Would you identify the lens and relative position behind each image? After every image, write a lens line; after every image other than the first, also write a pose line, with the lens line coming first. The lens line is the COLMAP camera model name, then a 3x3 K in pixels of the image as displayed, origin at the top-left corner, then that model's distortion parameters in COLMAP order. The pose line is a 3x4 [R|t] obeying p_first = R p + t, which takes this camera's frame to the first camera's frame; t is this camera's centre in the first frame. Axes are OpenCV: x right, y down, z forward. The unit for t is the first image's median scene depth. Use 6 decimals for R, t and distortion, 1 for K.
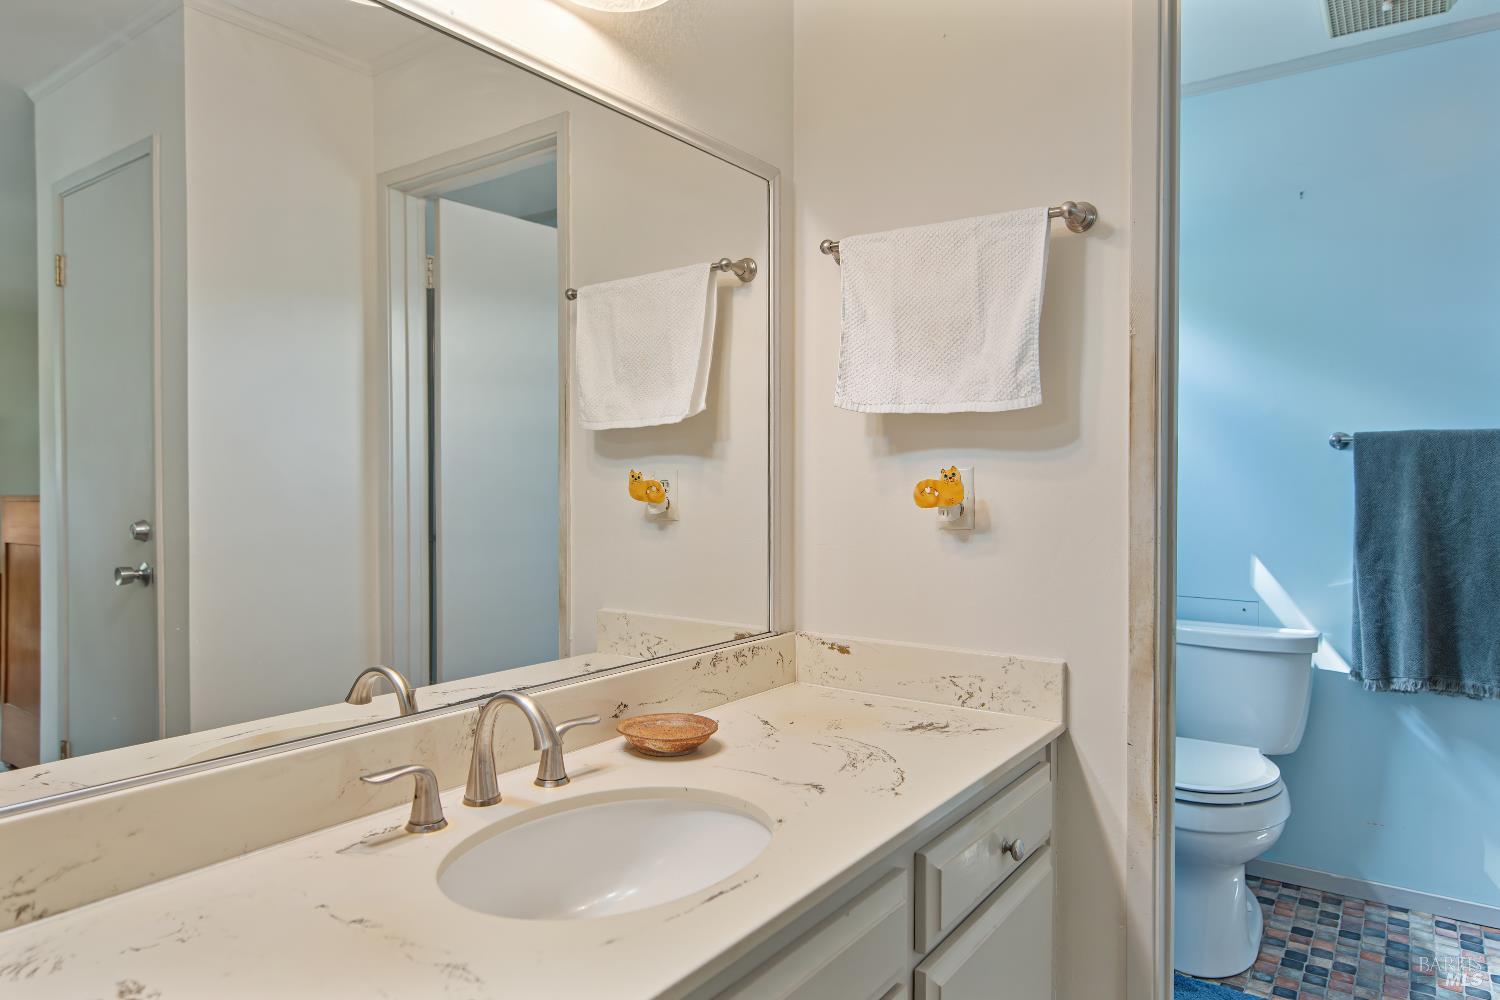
lens RADIAL K [[932.9, 0, 744.7], [0, 932.9, 499.4], [0, 0, 1]] dist [0.007794, -0.005167]
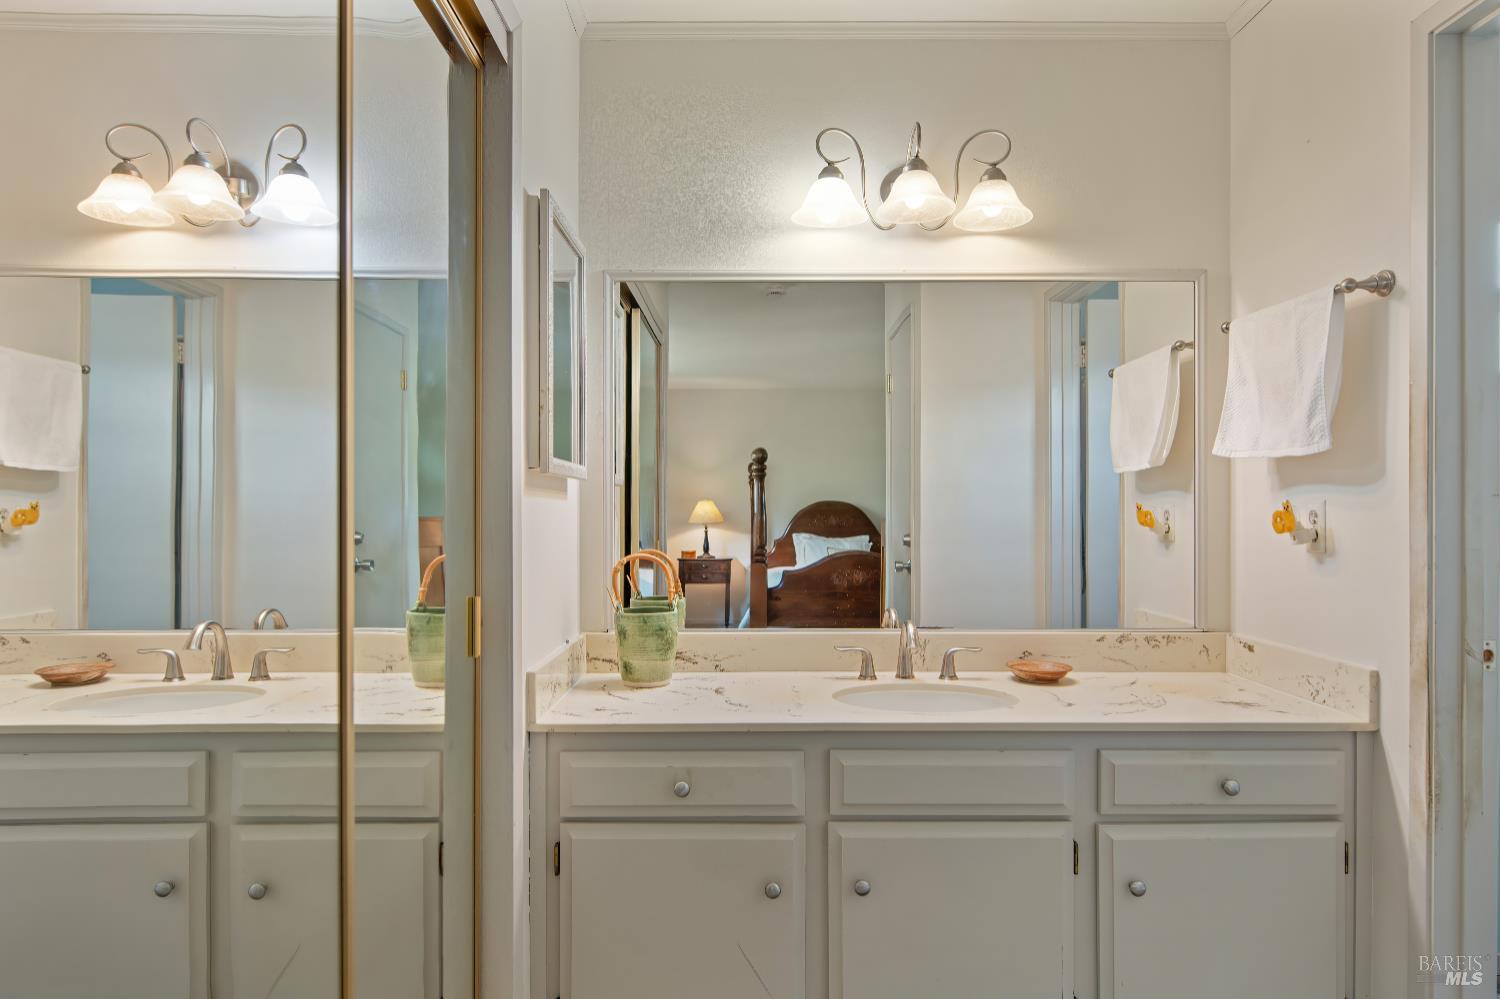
lens RADIAL K [[932.9, 0, 753.9], [0, 932.9, 507.0], [0, 0, 1]] dist [0.007794, -0.005167]
pose [[0.584532, -0.003314, -0.811364, 0.789914], [-0.010759, 0.999872, -0.011835, -0.004351], [0.811300, 0.015647, 0.584421, -0.279959]]
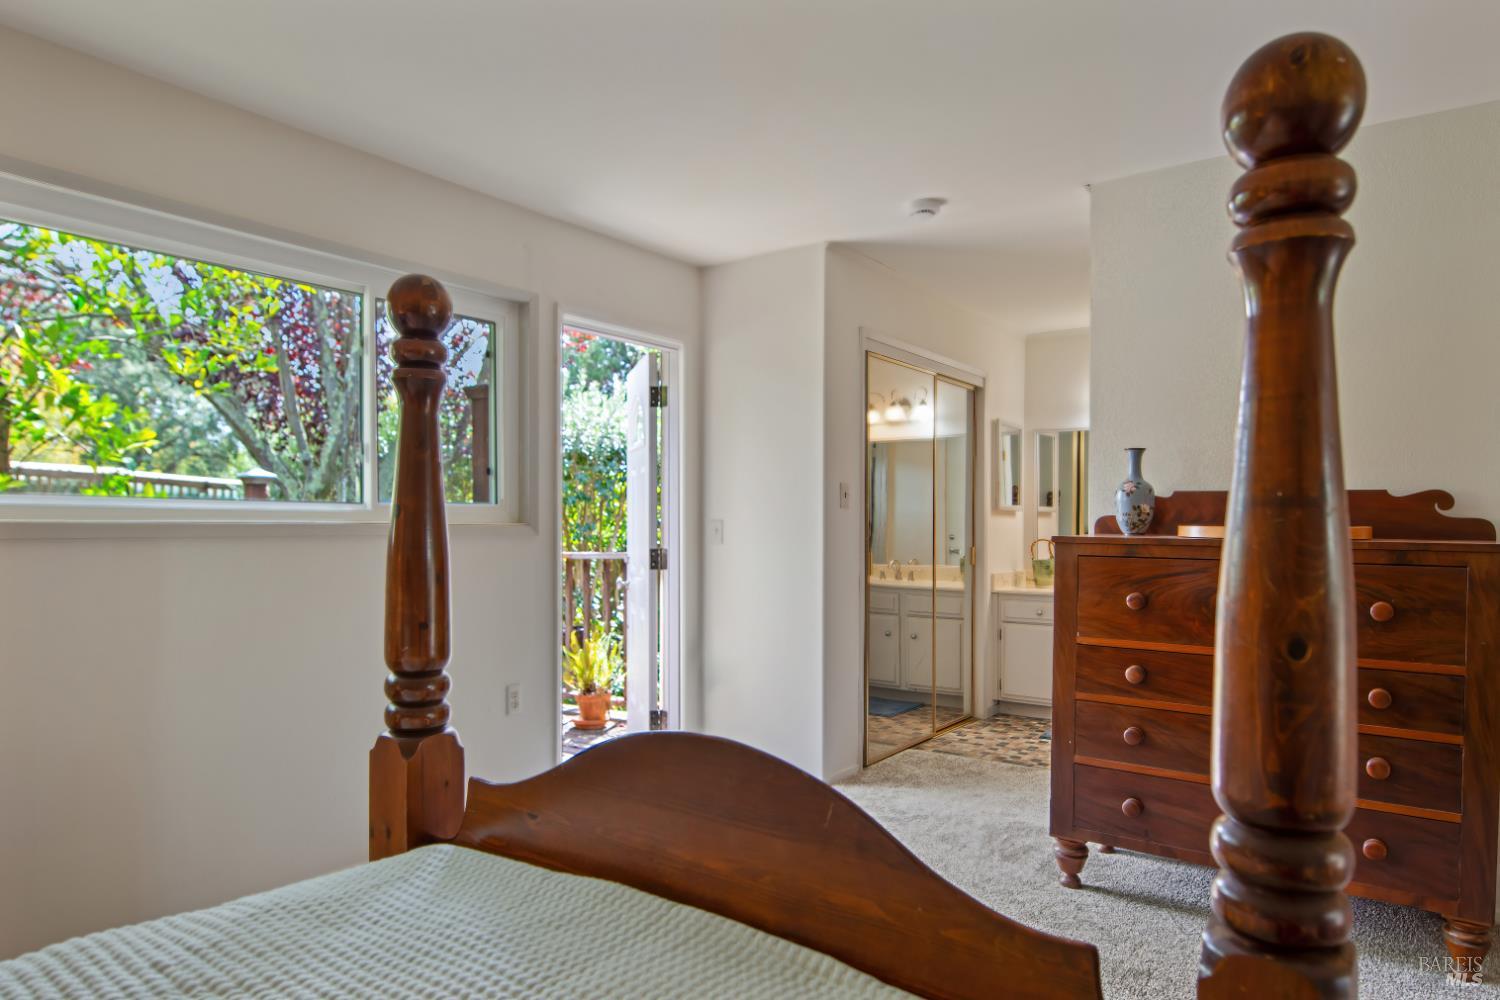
lens RADIAL K [[932.9, 0, 749.8], [0, 932.9, 510.5], [0, 0, 1]] dist [0.007794, -0.005167]
pose [[-0.017094, -0.009659, -0.999807, 3.218608], [-0.026250, 0.999613, -0.009208, 0.008503], [0.999509, 0.026088, -0.017341, -0.680939]]
